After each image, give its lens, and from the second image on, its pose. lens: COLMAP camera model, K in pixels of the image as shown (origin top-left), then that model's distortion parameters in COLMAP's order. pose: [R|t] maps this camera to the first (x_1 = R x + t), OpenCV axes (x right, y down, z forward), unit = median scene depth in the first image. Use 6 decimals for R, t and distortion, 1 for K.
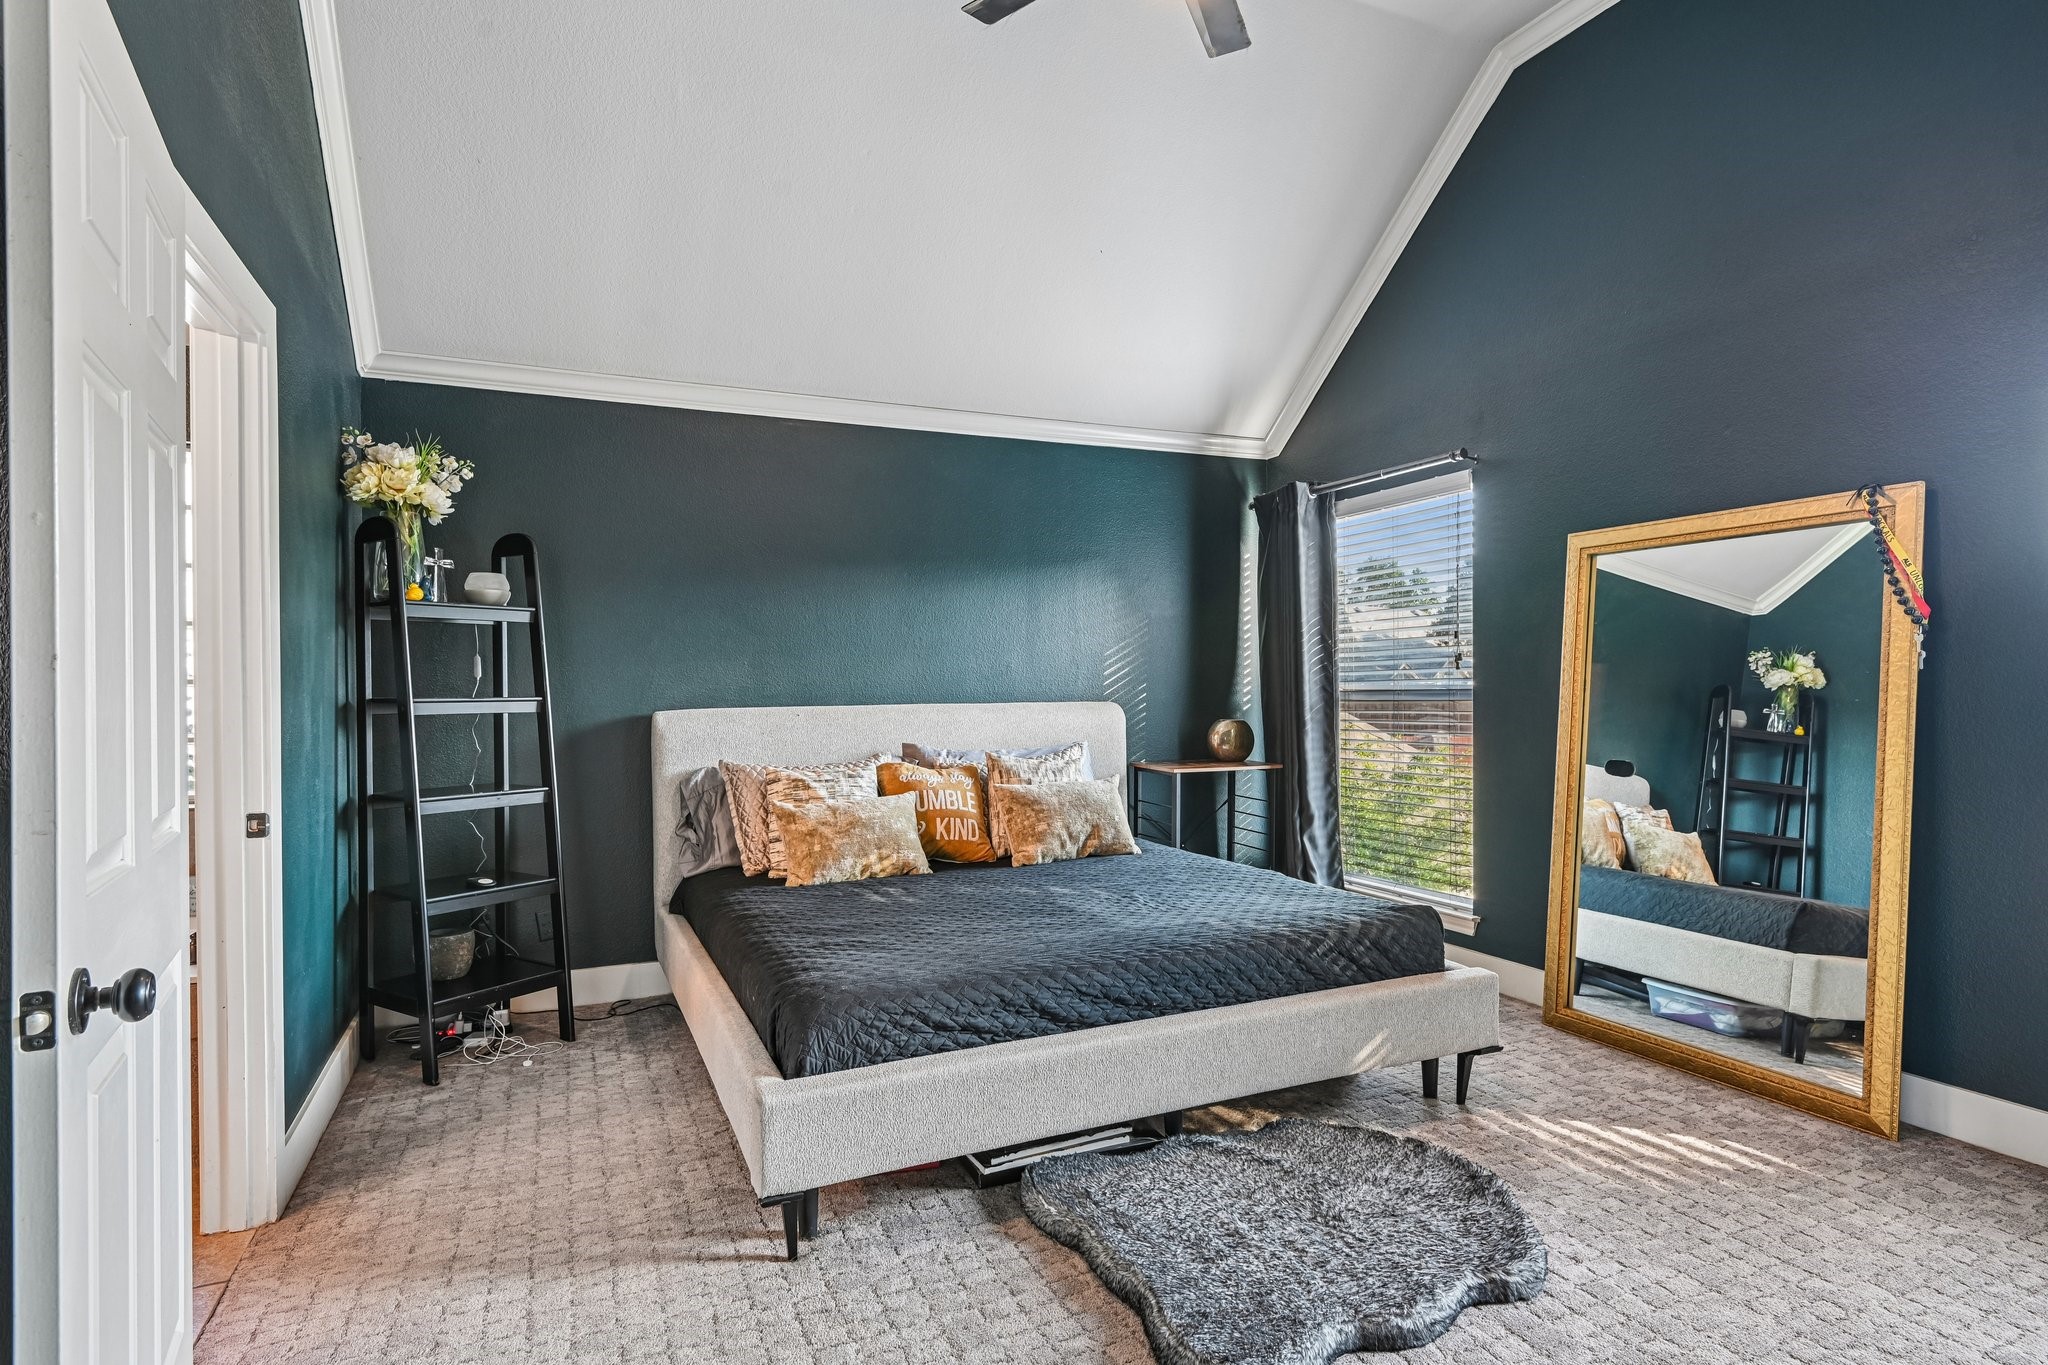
lens RADIAL K [[1053.5, 0, 1028.7], [0, 1053.5, 695.7], [0, 0, 1]] dist [0.002318, -0.001856]
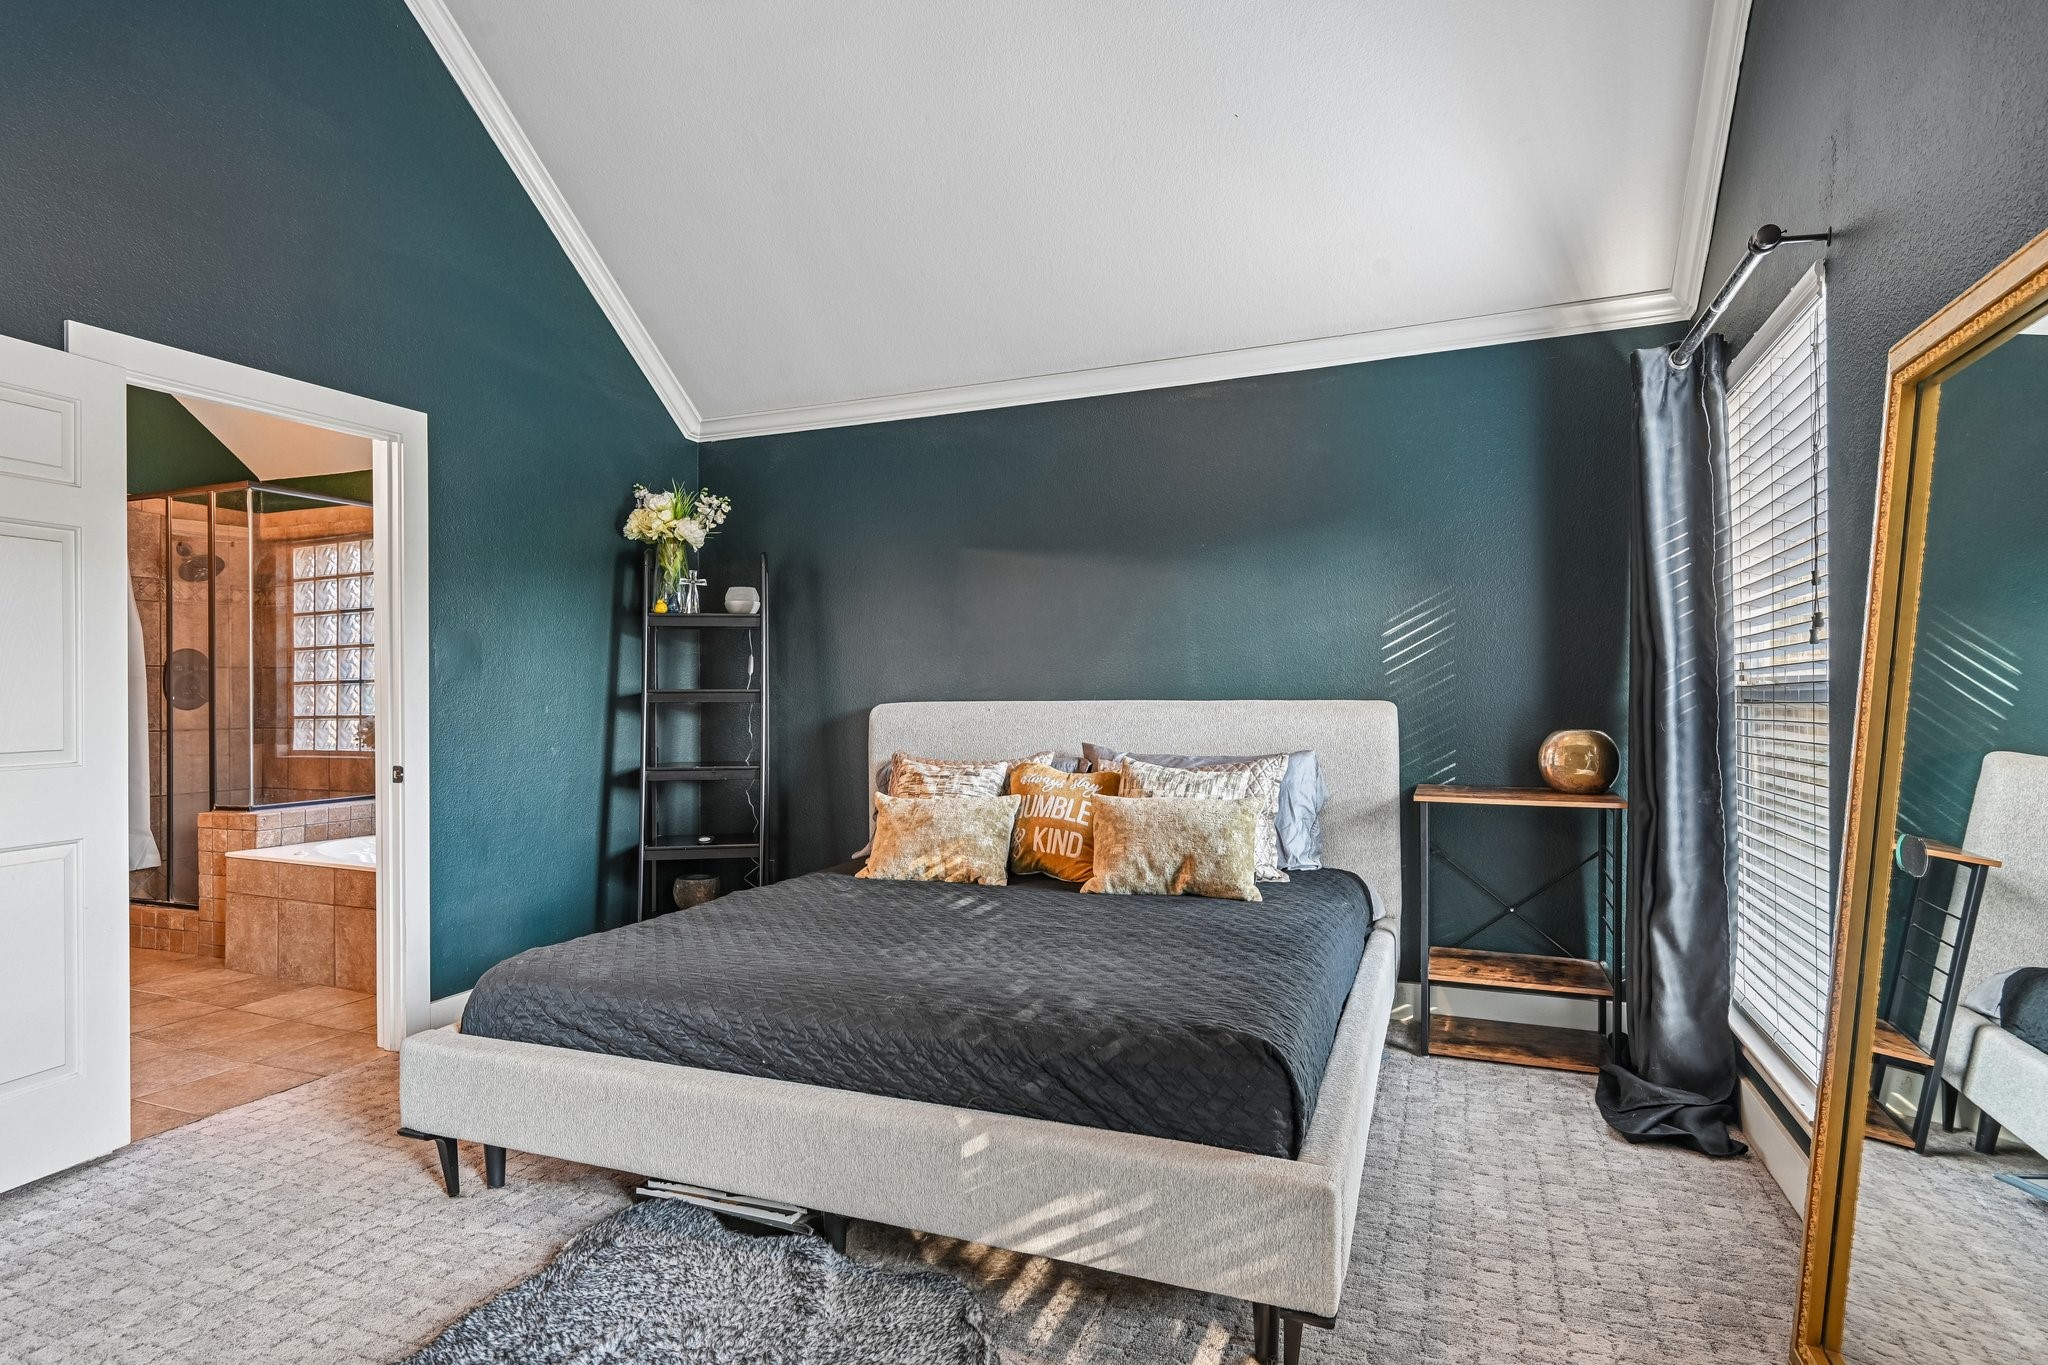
lens RADIAL K [[1053.5, 0, 1032.0], [0, 1053.5, 693.3], [0, 0, 1]] dist [0.002318, -0.001856]
pose [[0.690858, 0.004314, -0.722978, 0.560306], [-0.007311, 0.999973, -0.001020, 0.004085], [0.722954, 0.005990, 0.690870, 0.383053]]
